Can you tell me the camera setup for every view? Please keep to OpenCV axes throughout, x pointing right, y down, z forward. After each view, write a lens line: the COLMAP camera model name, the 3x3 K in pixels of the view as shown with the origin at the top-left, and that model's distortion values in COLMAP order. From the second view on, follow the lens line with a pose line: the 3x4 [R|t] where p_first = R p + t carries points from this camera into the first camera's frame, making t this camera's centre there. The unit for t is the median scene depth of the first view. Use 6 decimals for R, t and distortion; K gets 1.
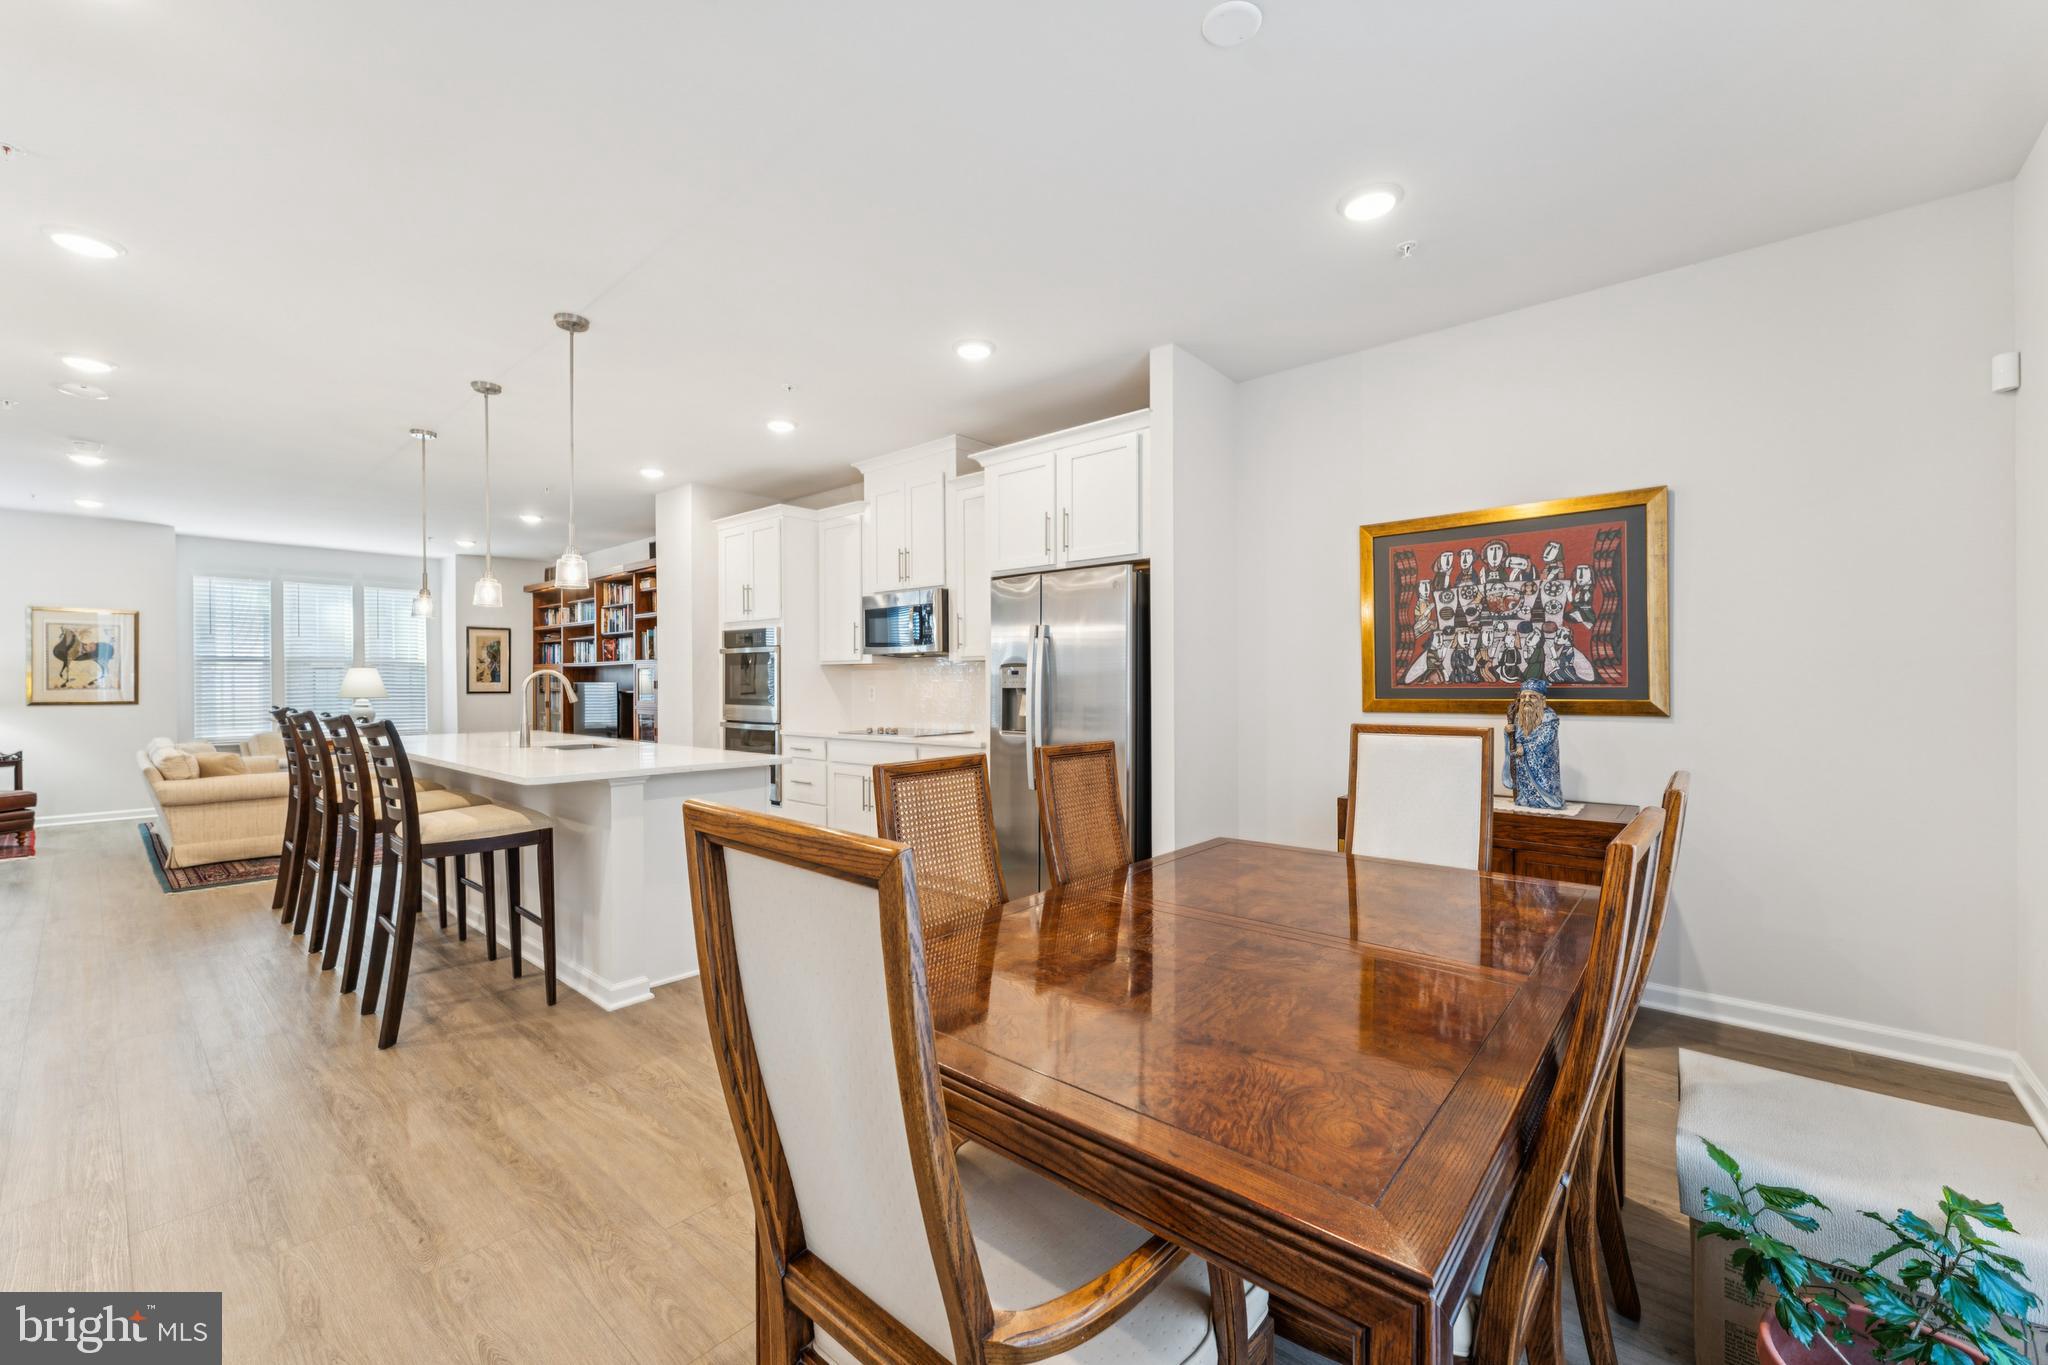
lens RADIAL K [[815.8, 0, 1024.0], [0, 815.8, 682.5], [0, 0, 1]] dist [0.001557, 0.000048]
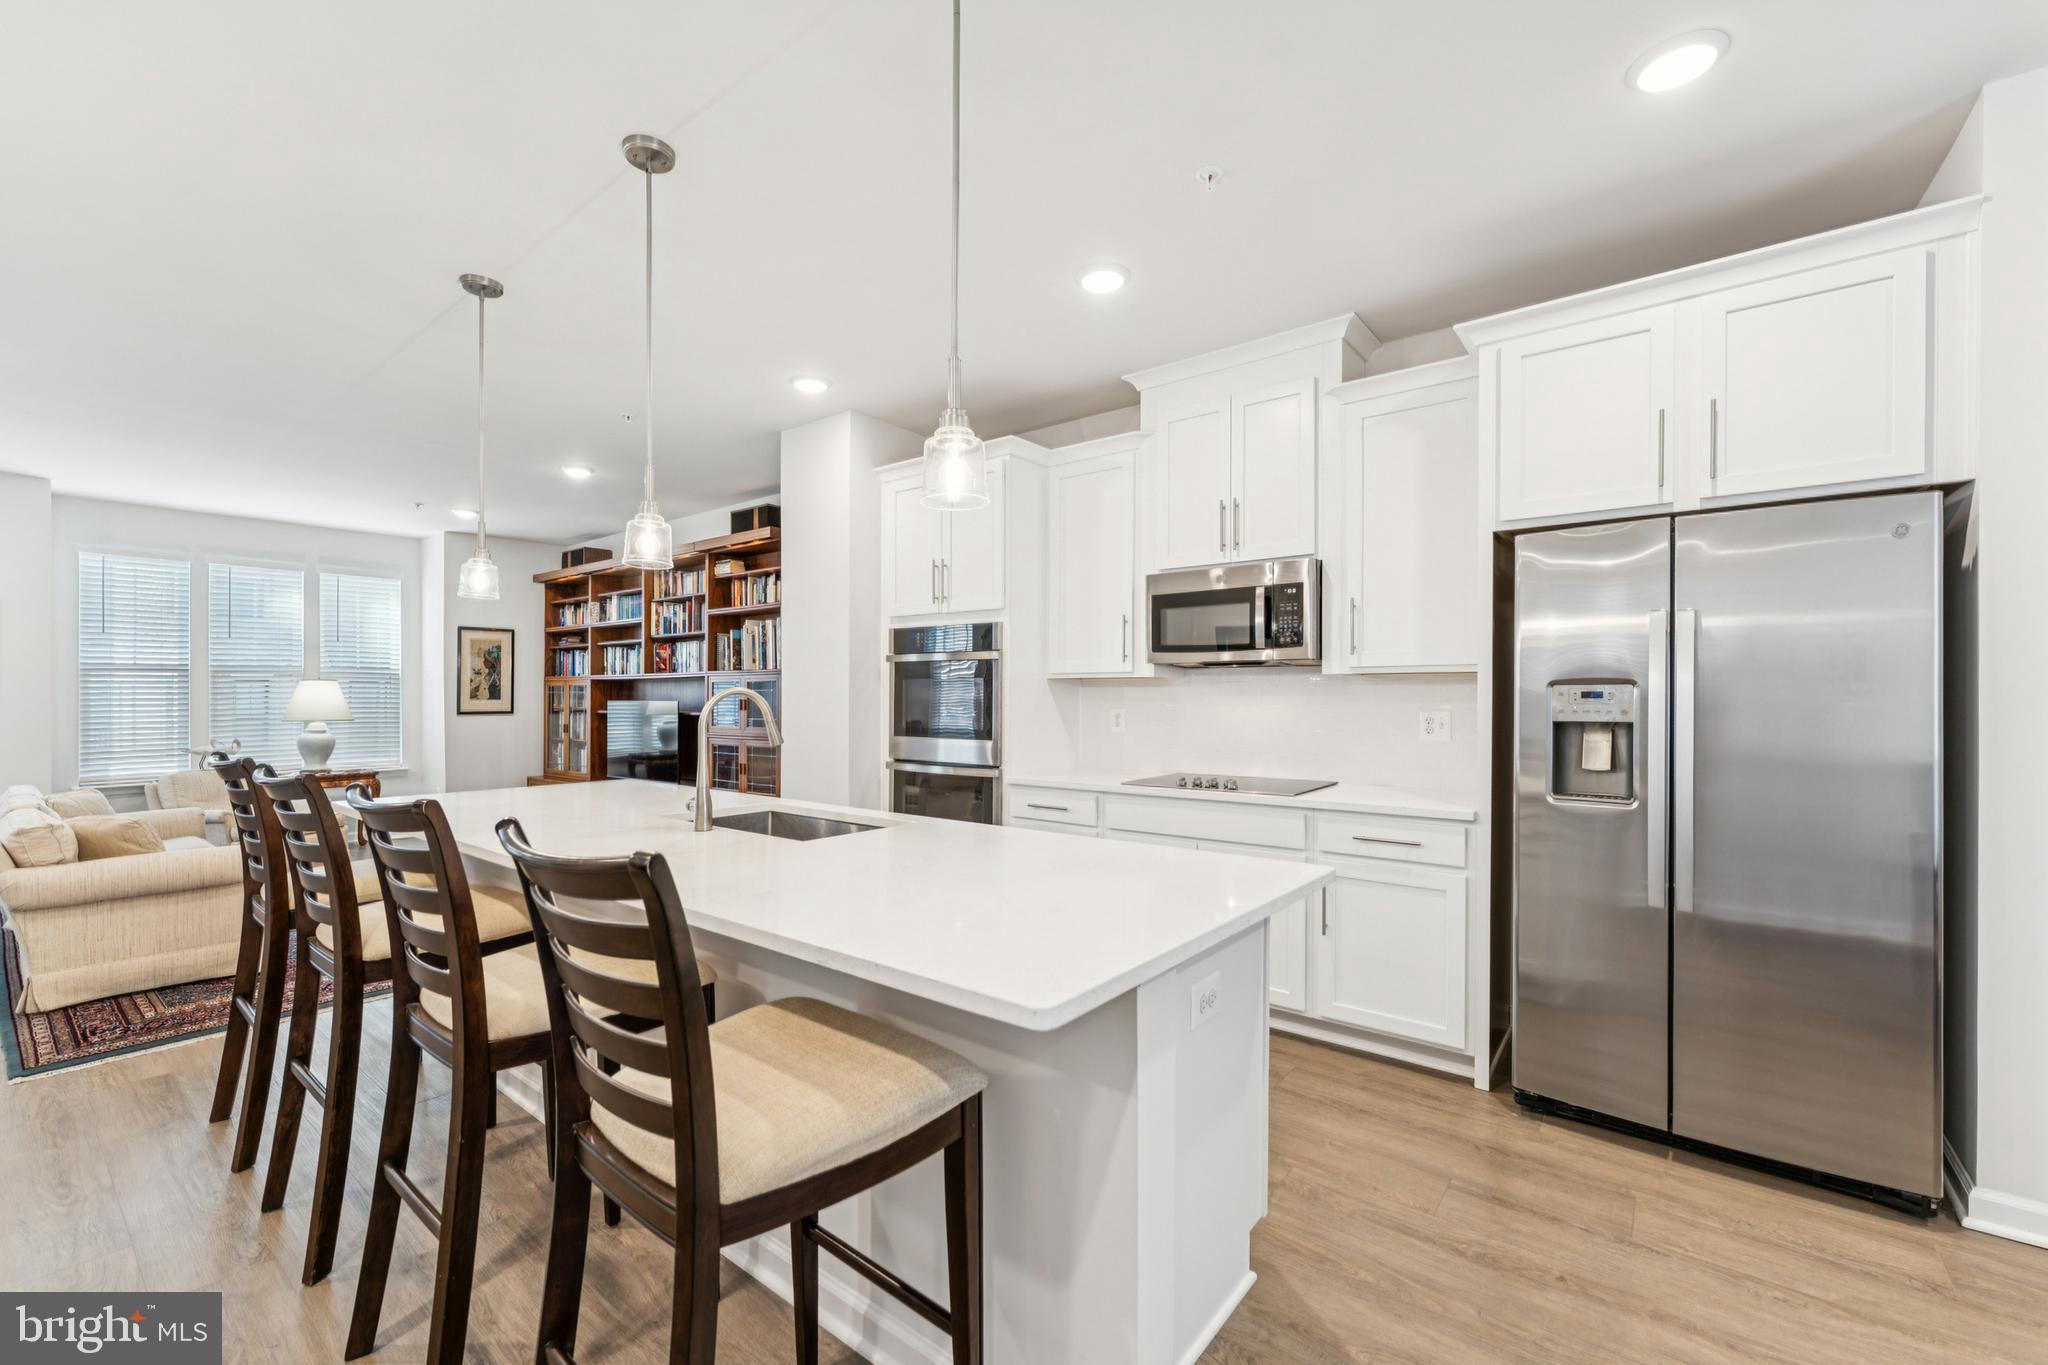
lens RADIAL K [[837.5, 0, 1033.2], [0, 837.5, 692.1], [0, 0, 1]] dist [-0.001277, 0.000042]
pose [[0.998581, 0.002910, 0.053166, -0.250384], [-0.002610, 0.999980, -0.005703, -0.005532], [-0.053181, 0.005557, 0.998569, 0.256168]]
